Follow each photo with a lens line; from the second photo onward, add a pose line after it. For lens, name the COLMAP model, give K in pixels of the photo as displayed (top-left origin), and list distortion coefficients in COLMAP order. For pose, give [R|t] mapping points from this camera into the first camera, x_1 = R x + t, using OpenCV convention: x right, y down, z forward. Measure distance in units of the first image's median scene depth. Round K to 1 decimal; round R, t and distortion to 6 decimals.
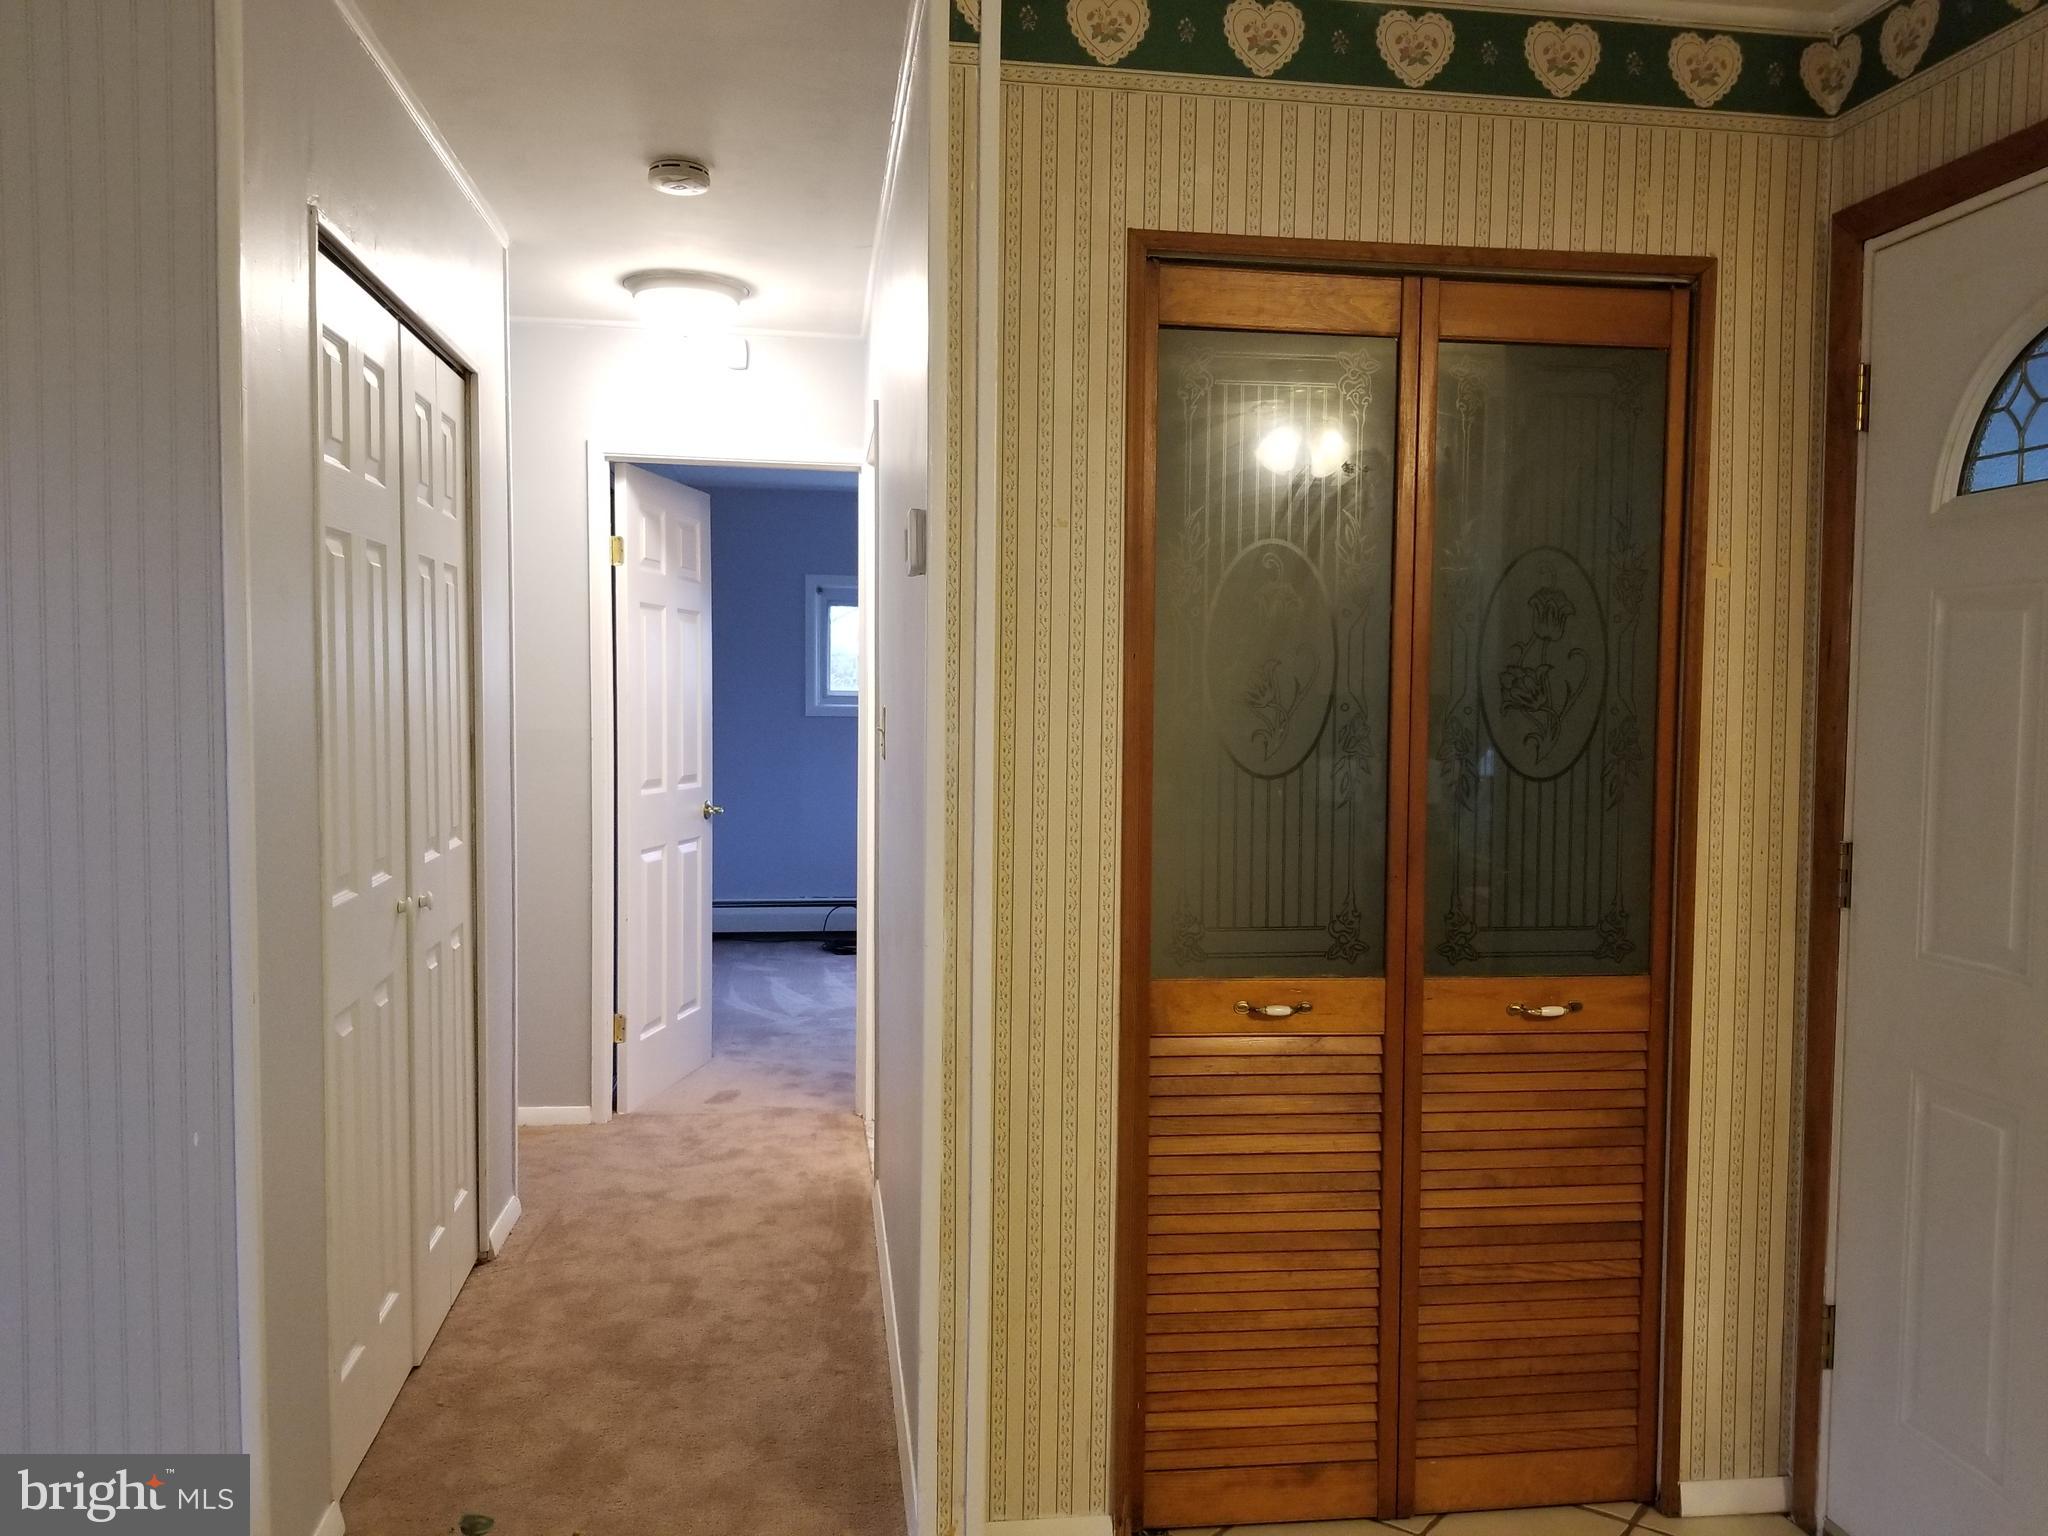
lens RADIAL K [[1613.3, 0, 1038.5], [0, 1613.3, 776.7], [0, 0, 1]] dist [0.100505, -0.149830]
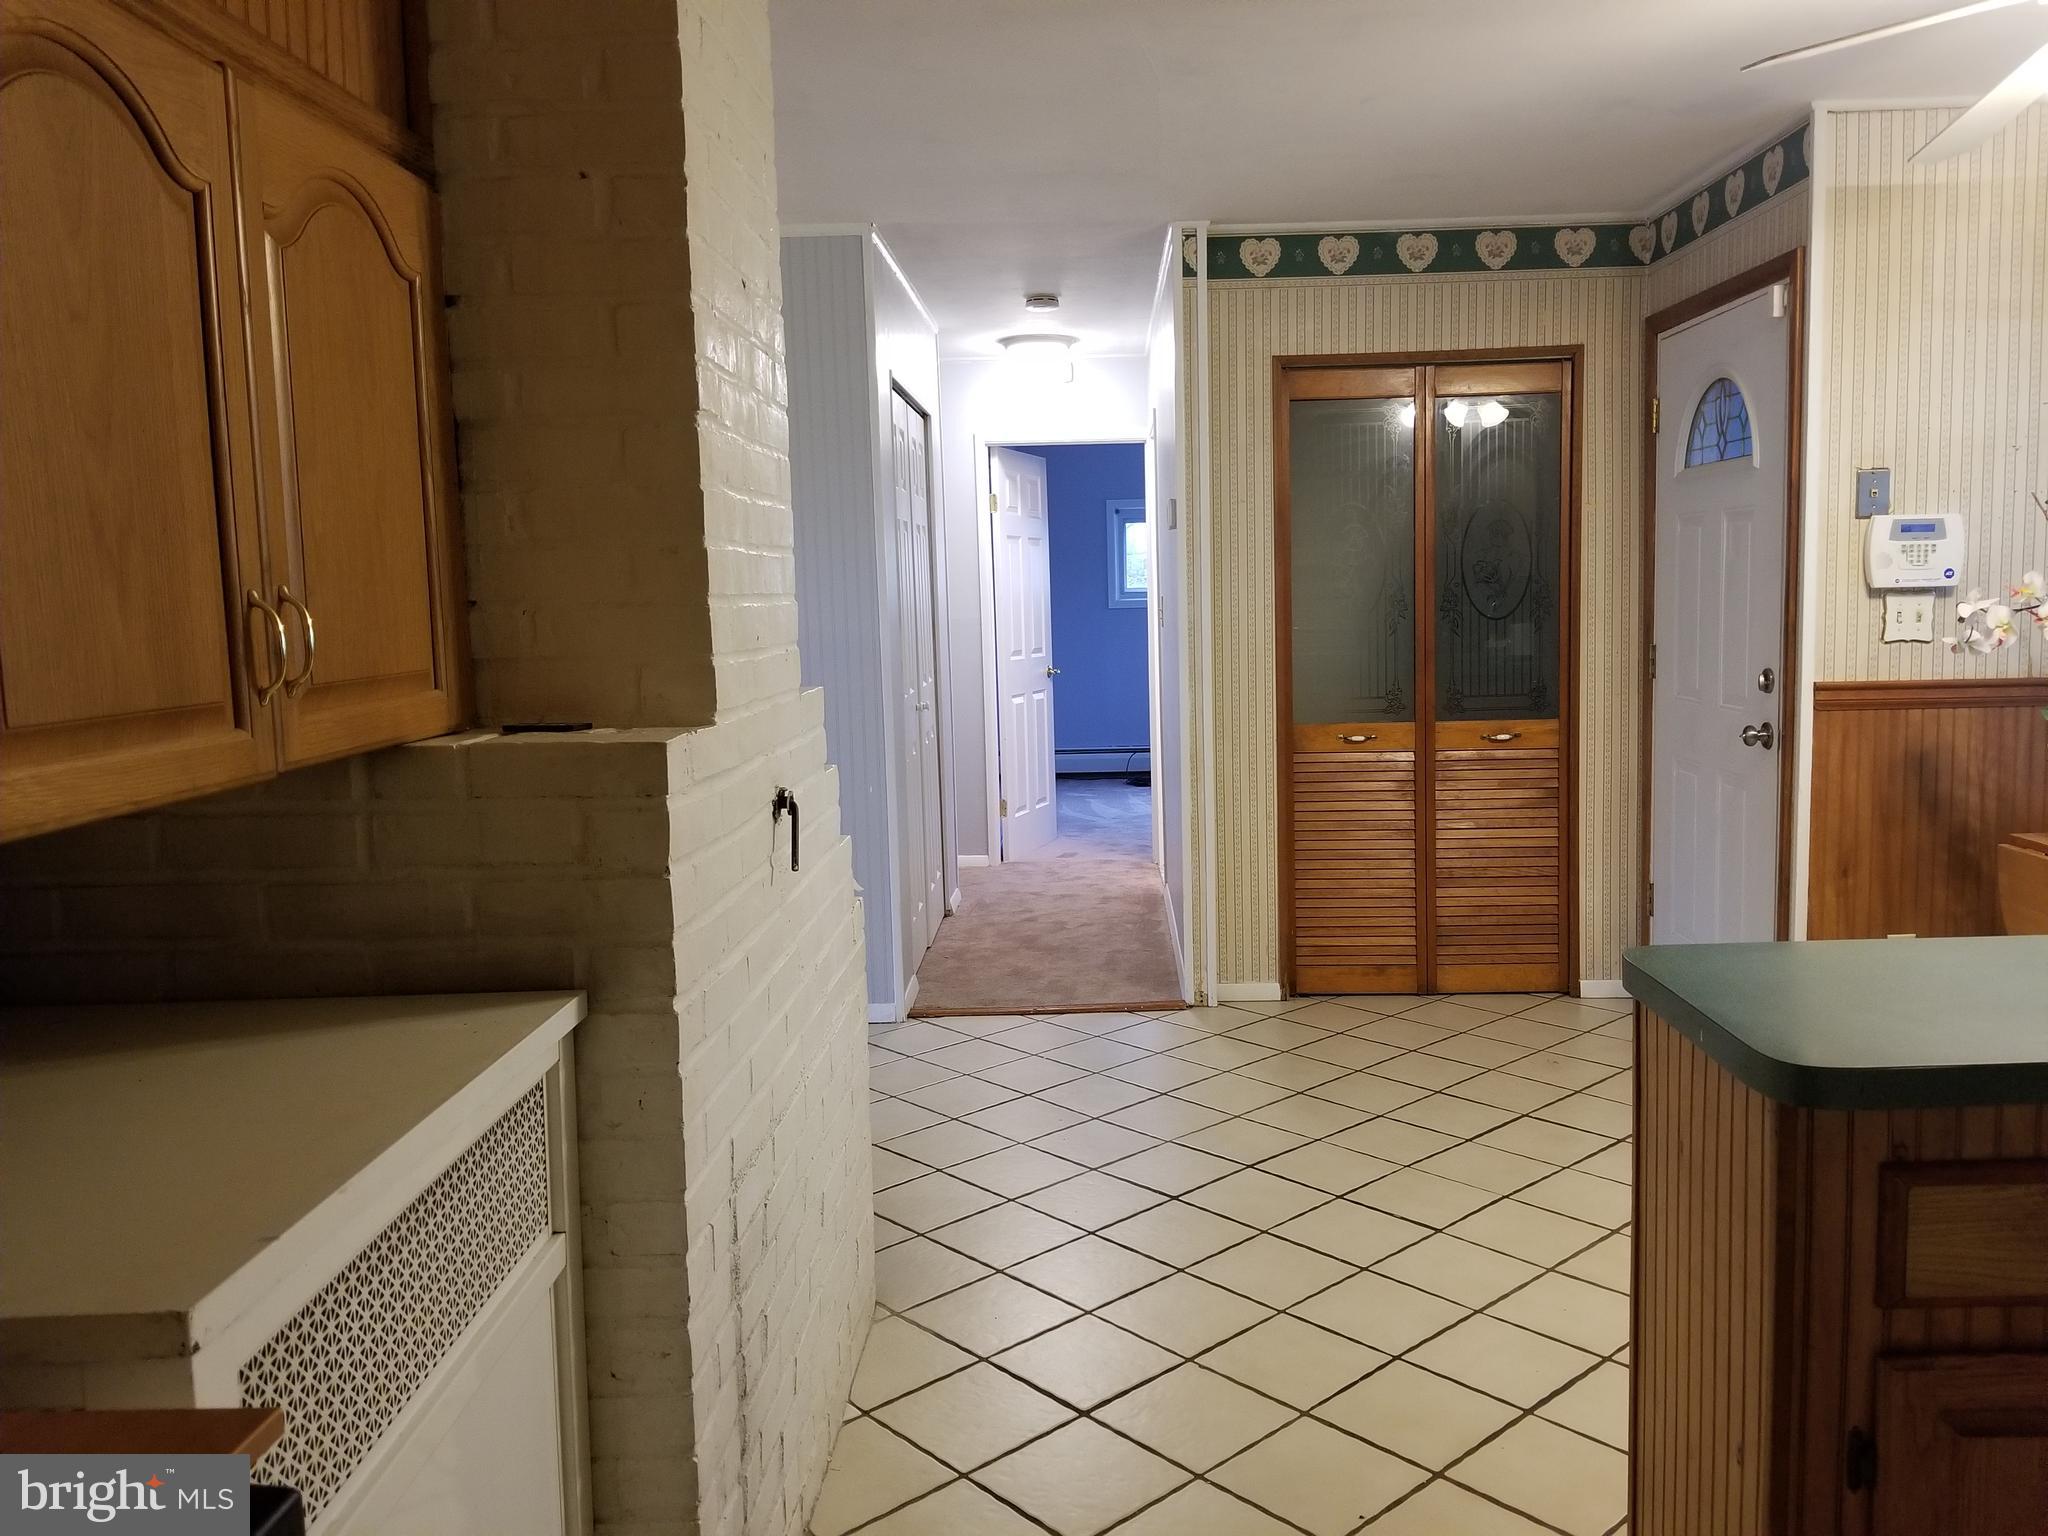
lens RADIAL K [[1613.3, 0, 1068.9], [0, 1613.3, 765.4], [0, 0, 1]] dist [0.100505, -0.149830]
pose [[0.986459, -0.018601, -0.162948, 0.116360], [0.027837, 0.998121, 0.054584, 0.056159], [0.161626, -0.058381, 0.985124, -1.005053]]
